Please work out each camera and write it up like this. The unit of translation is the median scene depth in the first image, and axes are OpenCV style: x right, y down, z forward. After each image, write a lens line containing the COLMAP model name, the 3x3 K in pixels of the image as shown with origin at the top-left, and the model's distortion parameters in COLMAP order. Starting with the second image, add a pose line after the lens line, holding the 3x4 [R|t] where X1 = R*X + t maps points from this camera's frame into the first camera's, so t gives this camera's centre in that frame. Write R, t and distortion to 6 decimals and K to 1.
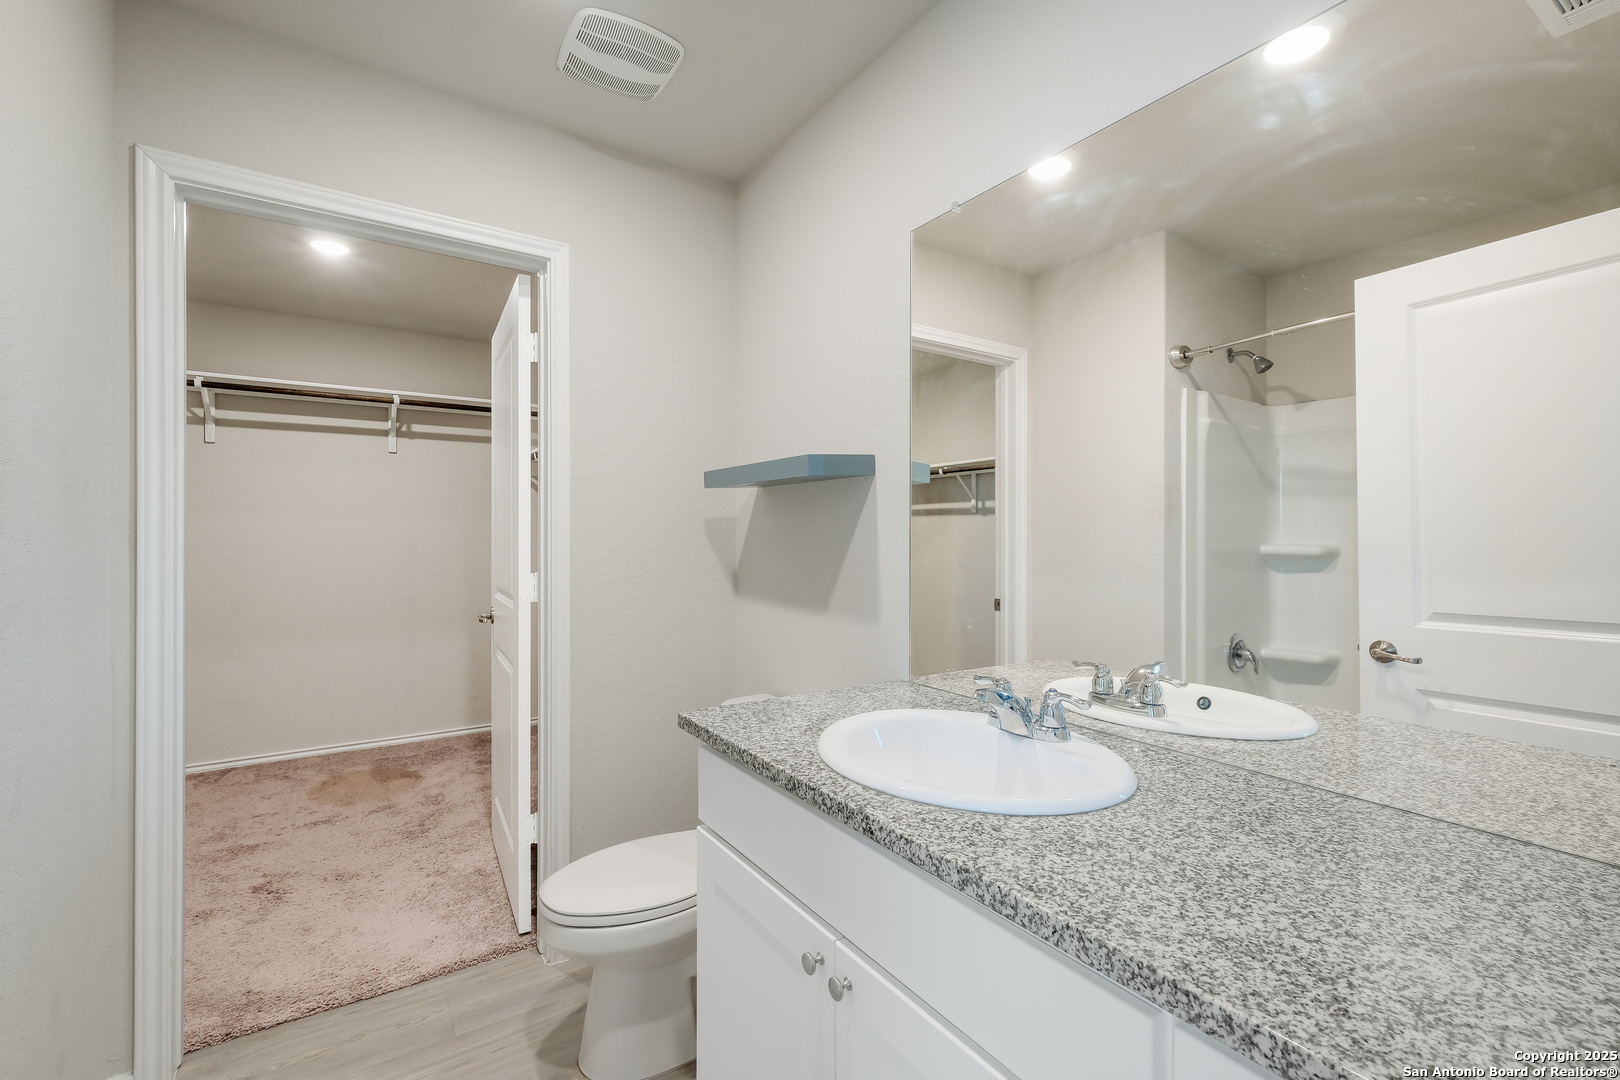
lens RADIAL K [[700.9, 0, 815.5], [0, 700.9, 533.0], [0, 0, 1]] dist [-0.002945, -0.000382]
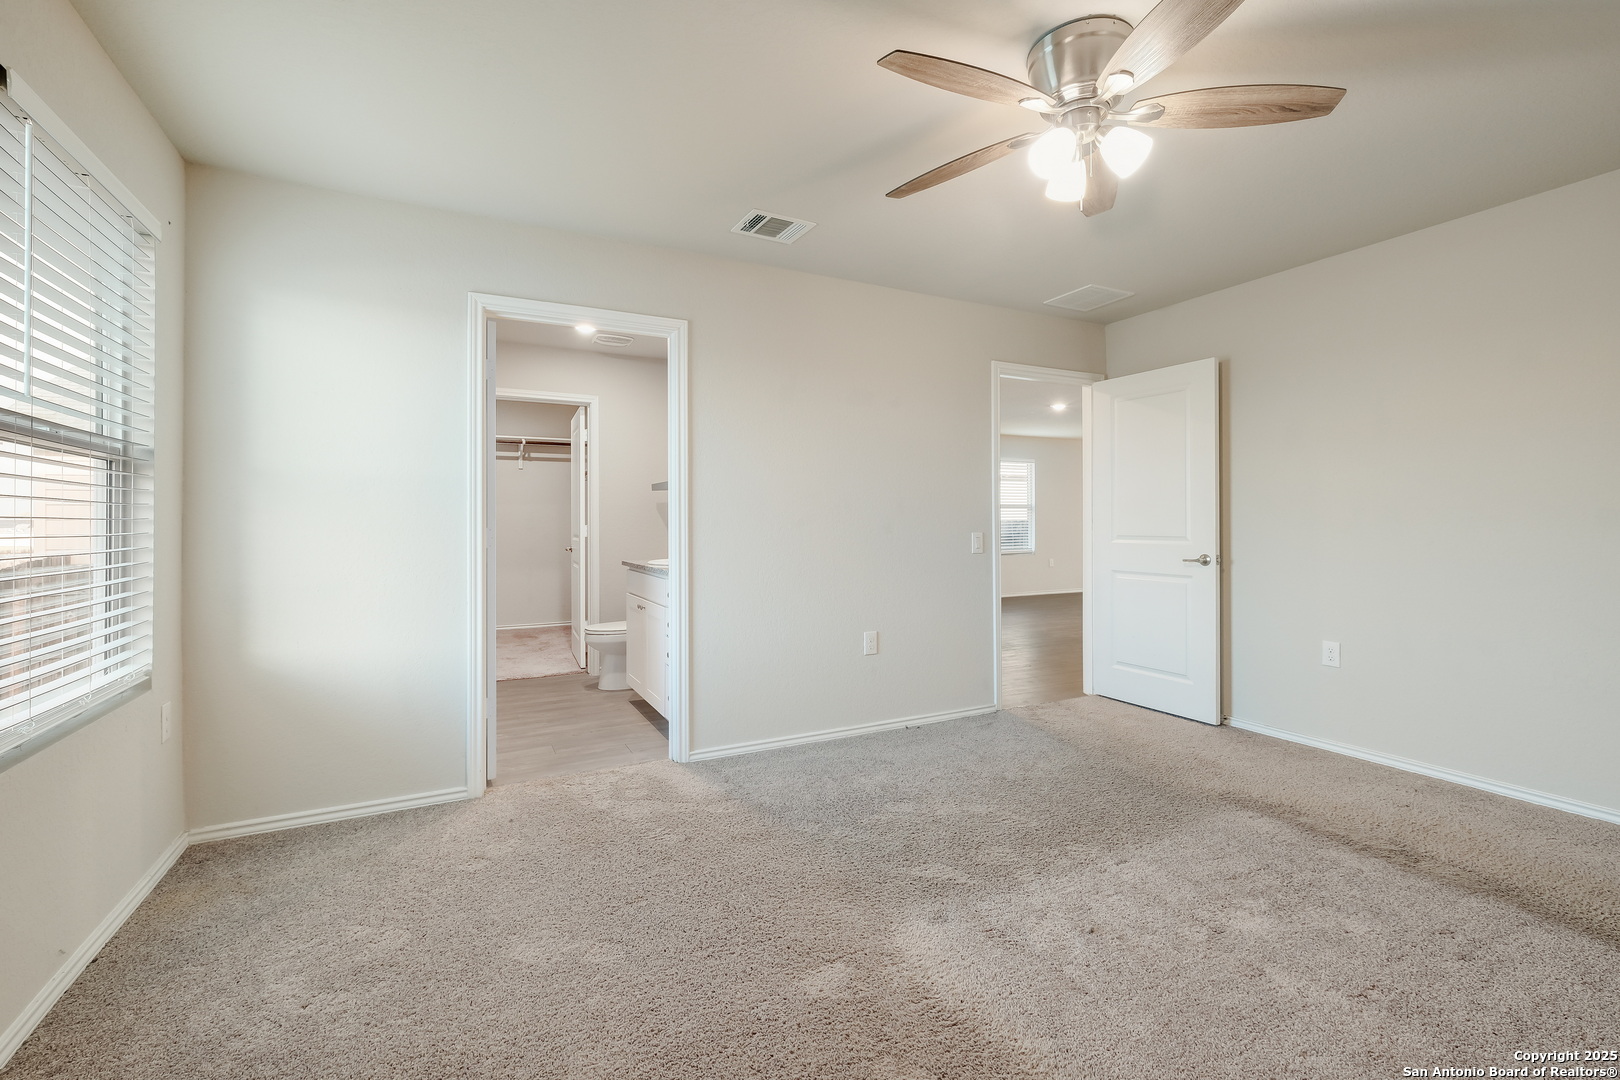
lens RADIAL K [[700.9, 0, 807.7], [0, 700.9, 529.6], [0, 0, 1]] dist [-0.002945, -0.000382]
pose [[0.993106, 0.003173, -0.117175, 0.626001], [-0.001808, 0.999929, 0.011754, 0.038365], [0.117204, -0.011461, 0.993042, -1.286818]]
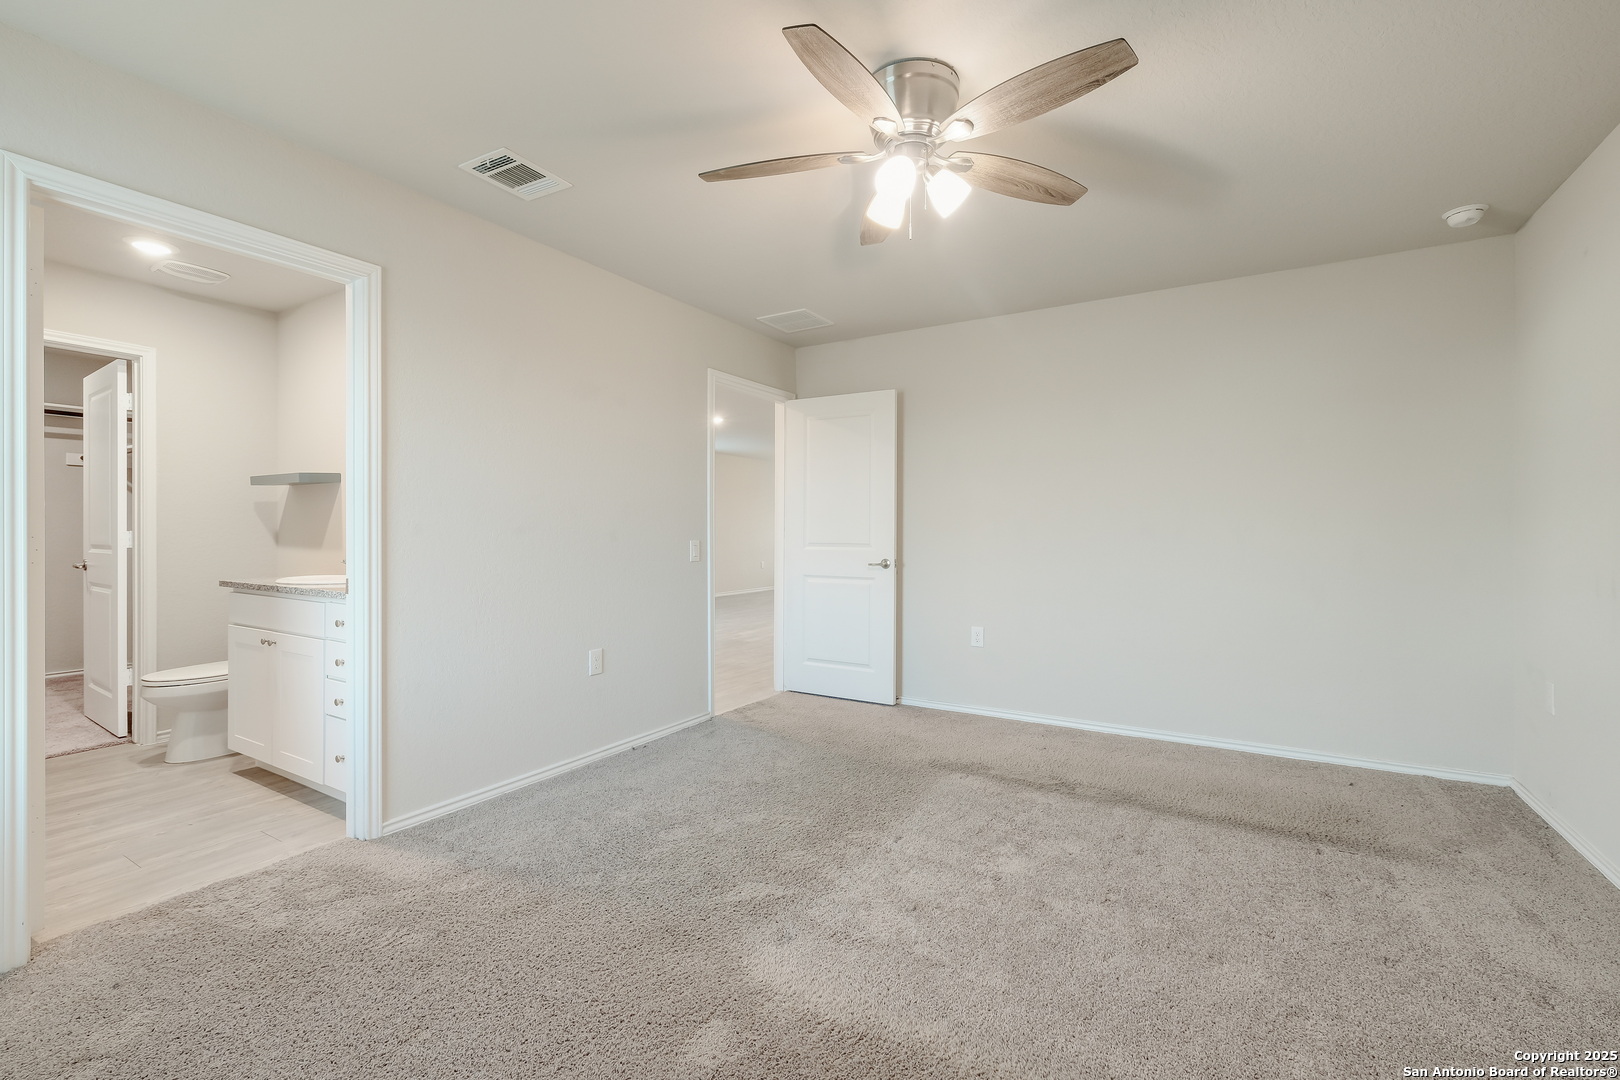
lens RADIAL K [[700.9, 0, 820.6], [0, 700.9, 538.2], [0, 0, 1]] dist [-0.002945, -0.000382]
pose [[0.909429, 0.003142, 0.415848, 0.406160], [-0.007889, 0.999922, 0.009697, 0.041848], [-0.415785, -0.012099, 0.909382, -1.198673]]
